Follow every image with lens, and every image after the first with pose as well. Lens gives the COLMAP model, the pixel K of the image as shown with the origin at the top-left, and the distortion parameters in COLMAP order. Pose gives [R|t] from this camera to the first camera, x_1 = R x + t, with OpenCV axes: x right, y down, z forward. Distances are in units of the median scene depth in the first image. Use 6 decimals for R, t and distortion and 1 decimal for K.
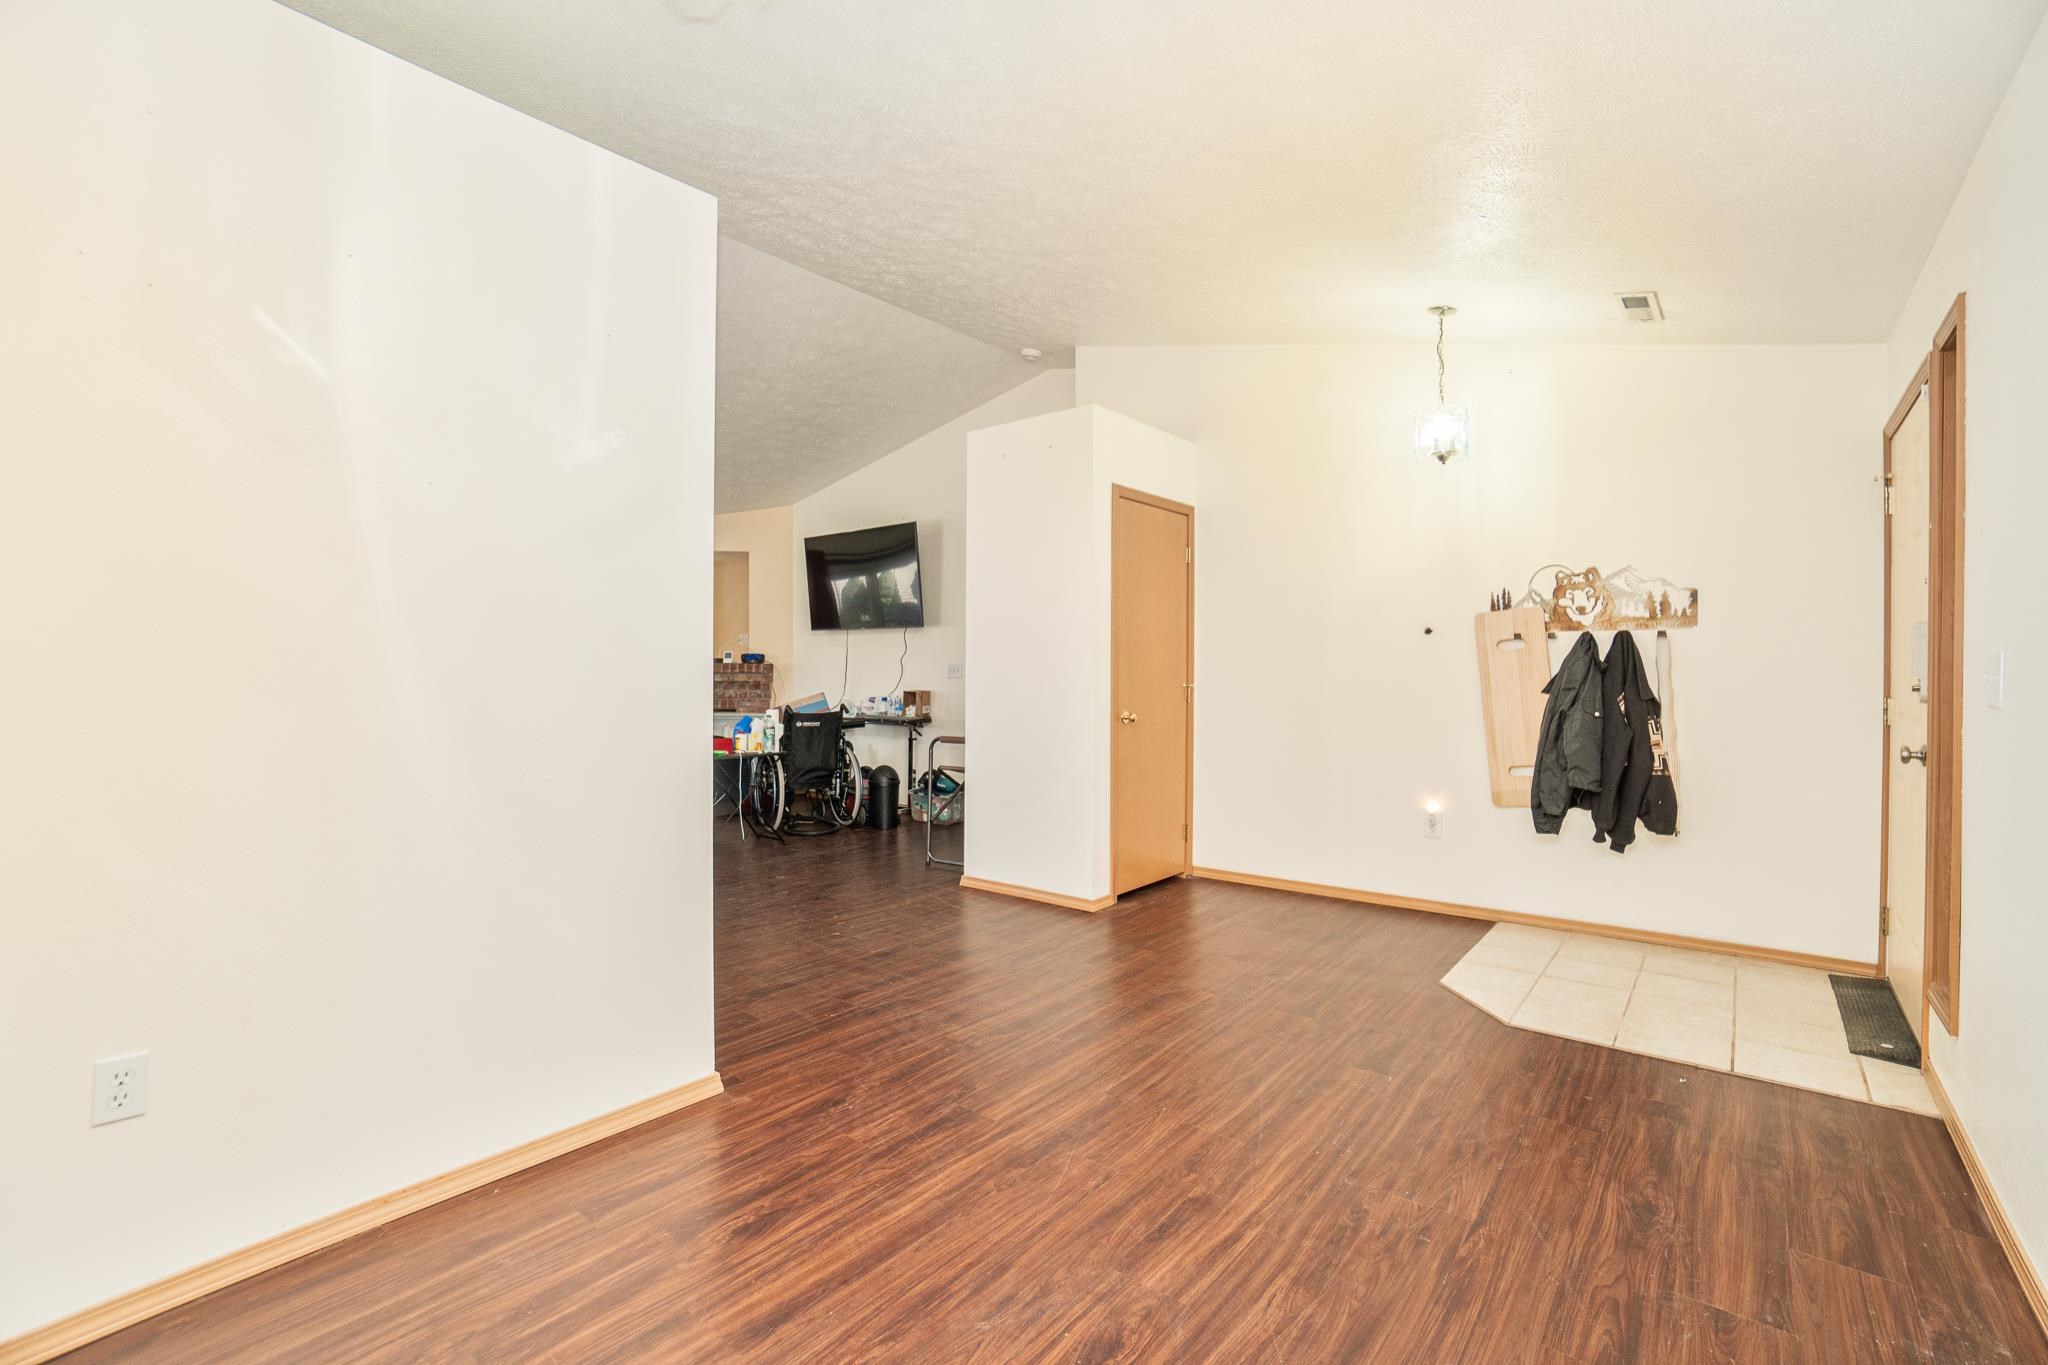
lens RADIAL K [[904.6, 0, 1013.7], [0, 904.6, 672.9], [0, 0, 1]] dist [-0.063784, 0.023308]
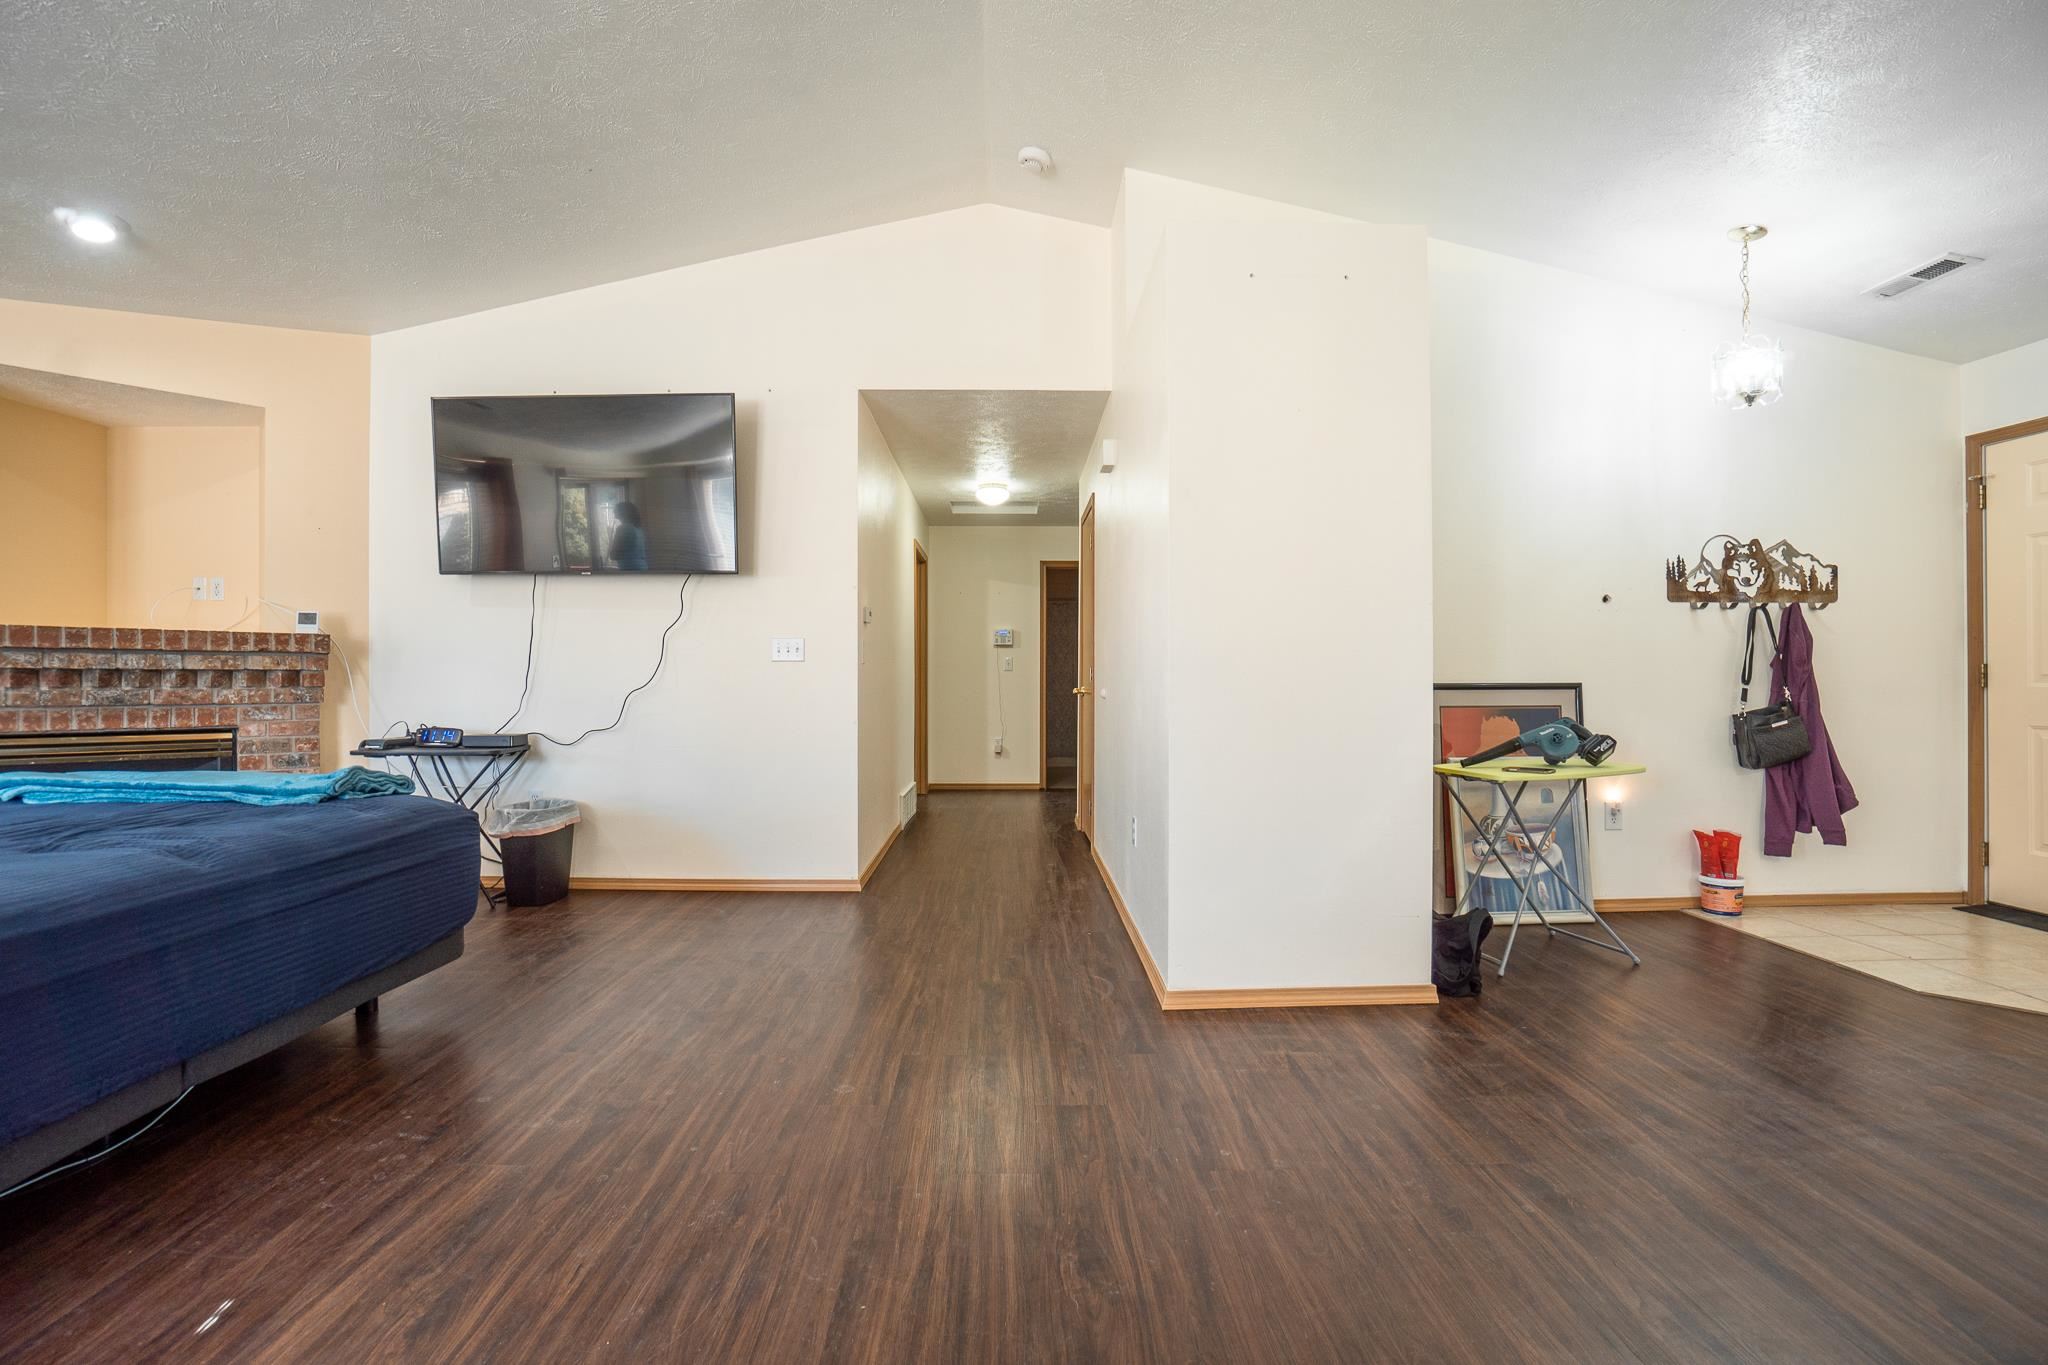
lens RADIAL K [[905.5, 0, 1001.0], [0, 905.5, 682.5], [0, 0, 1]] dist [-0.043906, 0.013753]
pose [[0.766461, -0.007607, 0.642245, -0.625338], [0.004882, 0.999970, 0.006018, 0.031157], [-0.642272, -0.001478, 0.766475, 0.775809]]
